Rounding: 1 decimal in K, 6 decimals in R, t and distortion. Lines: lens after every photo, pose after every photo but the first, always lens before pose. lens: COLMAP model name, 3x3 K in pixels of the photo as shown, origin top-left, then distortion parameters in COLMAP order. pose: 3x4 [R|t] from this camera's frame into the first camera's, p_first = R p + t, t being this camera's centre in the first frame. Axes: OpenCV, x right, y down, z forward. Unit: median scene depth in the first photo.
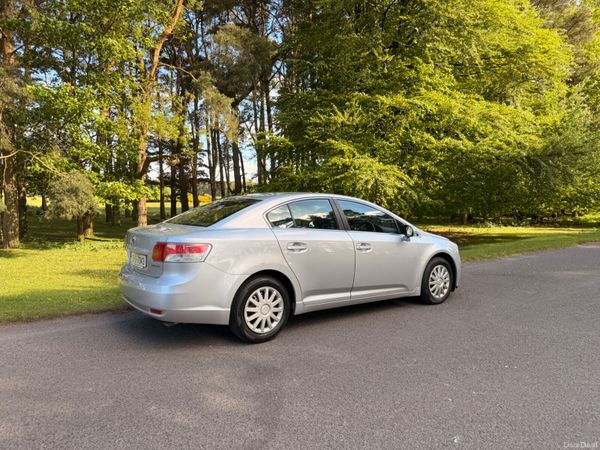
lens RADIAL K [[431.9, 0, 299.6], [0, 431.9, 213.6], [0, 0, 1]] dist [0.057903, -0.003403]
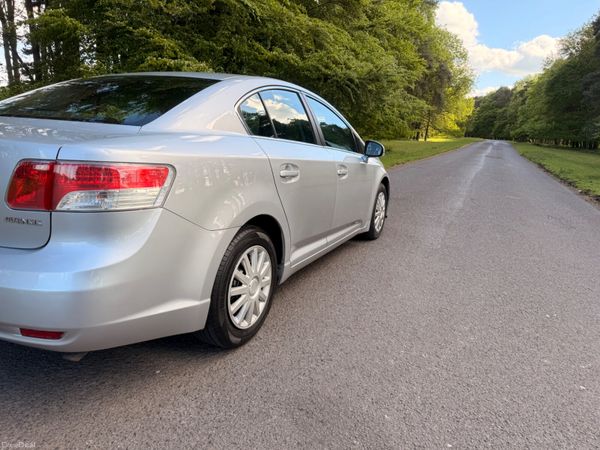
lens RADIAL K [[427.0, 0, 300.0], [0, 427.0, 225.0], [0, 0, 1]] dist [0.057993, -0.059890]
pose [[0.882754, -0.061594, 0.465781, -0.280049], [-0.036601, 0.979342, 0.198873, 0.035995], [-0.468408, -0.192604, 0.862263, 0.528264]]
